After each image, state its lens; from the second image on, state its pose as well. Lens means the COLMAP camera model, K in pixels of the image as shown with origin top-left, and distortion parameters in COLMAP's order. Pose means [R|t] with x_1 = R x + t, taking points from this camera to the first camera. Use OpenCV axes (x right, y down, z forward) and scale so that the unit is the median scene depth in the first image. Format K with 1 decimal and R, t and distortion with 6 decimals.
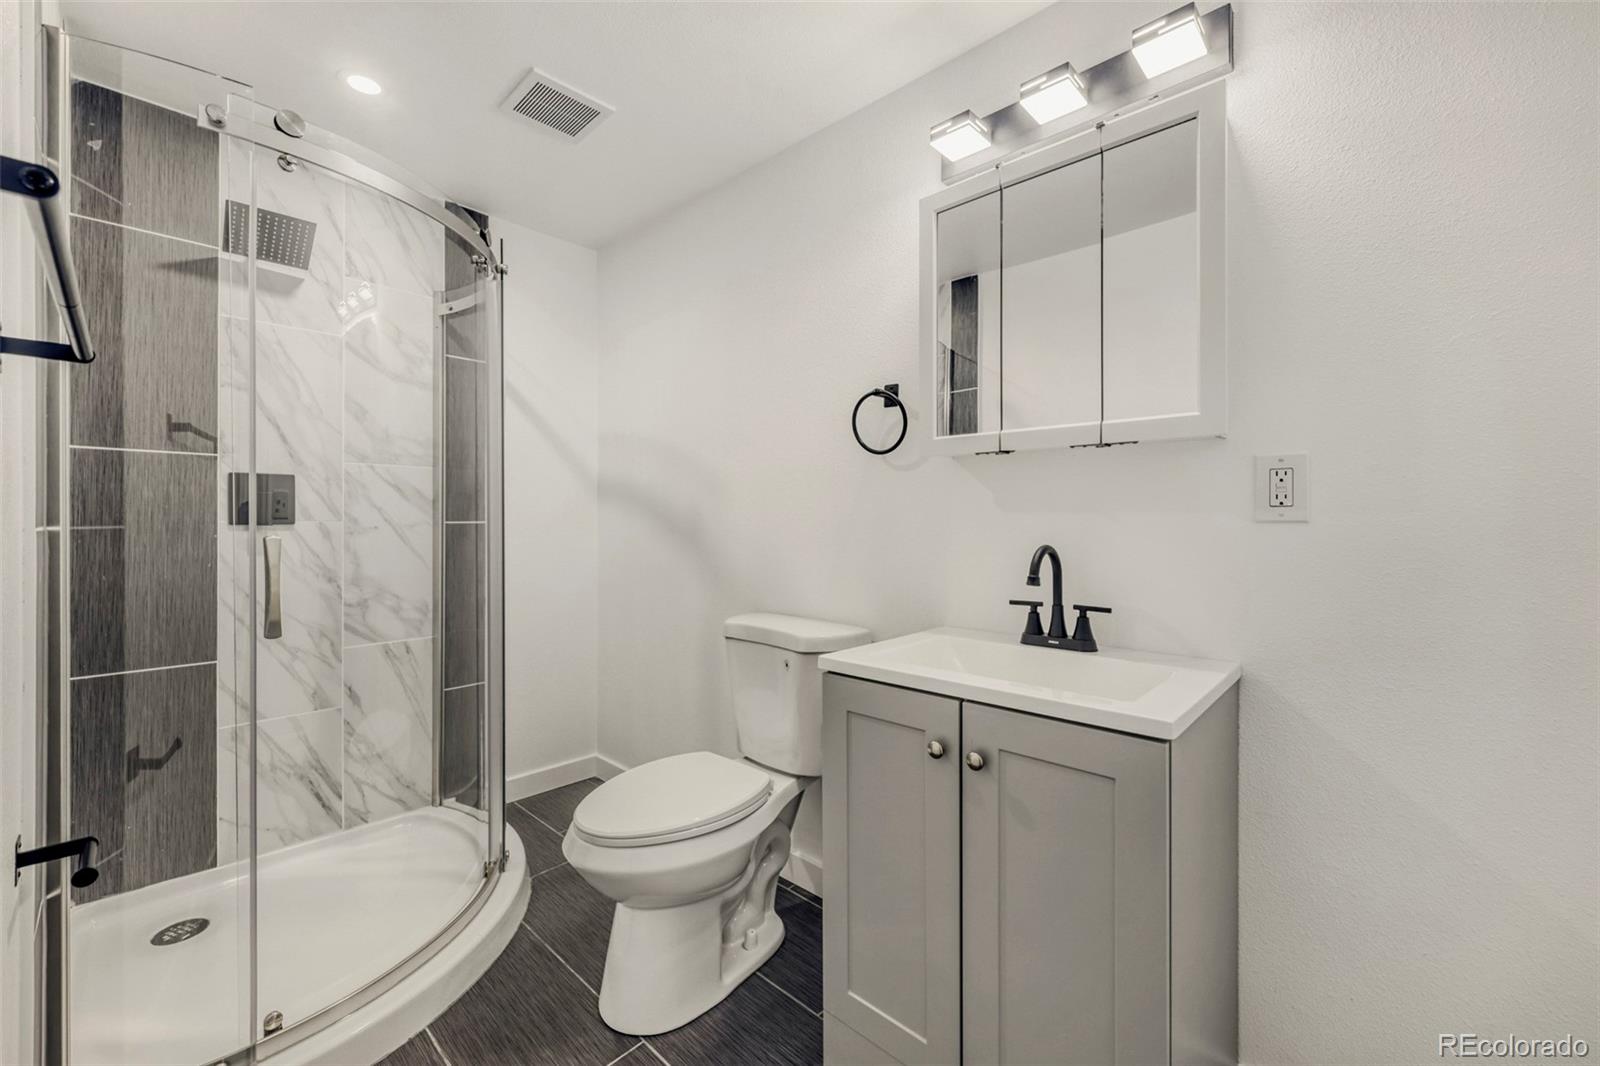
lens RADIAL K [[653.1, 0, 791.3], [0, 653.1, 518.6], [0, 0, 1]] dist [0.002738, -0.000362]
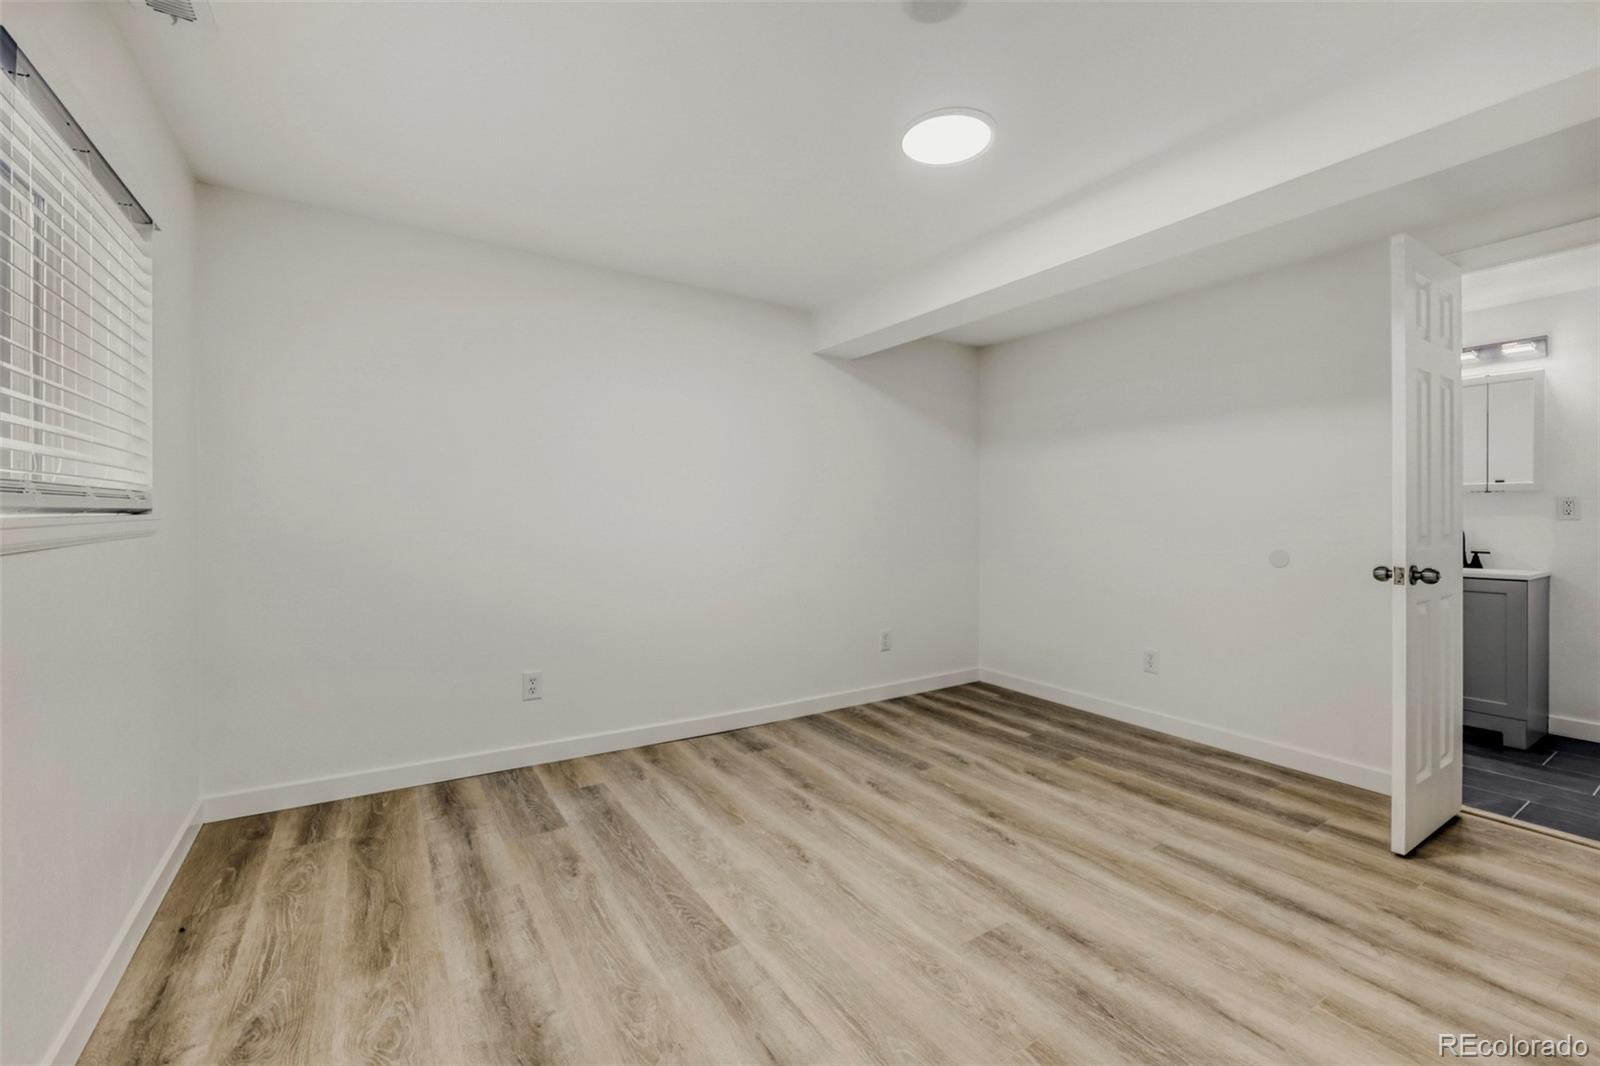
lens RADIAL K [[653.1, 0, 791.3], [0, 653.1, 518.6], [0, 0, 1]] dist [0.002738, -0.000362]
pose [[0.974845, 0.006876, -0.222780, -1.835338], [-0.007681, 0.999967, -0.002746, 0.032182], [0.222753, 0.004388, 0.974865, -2.429357]]
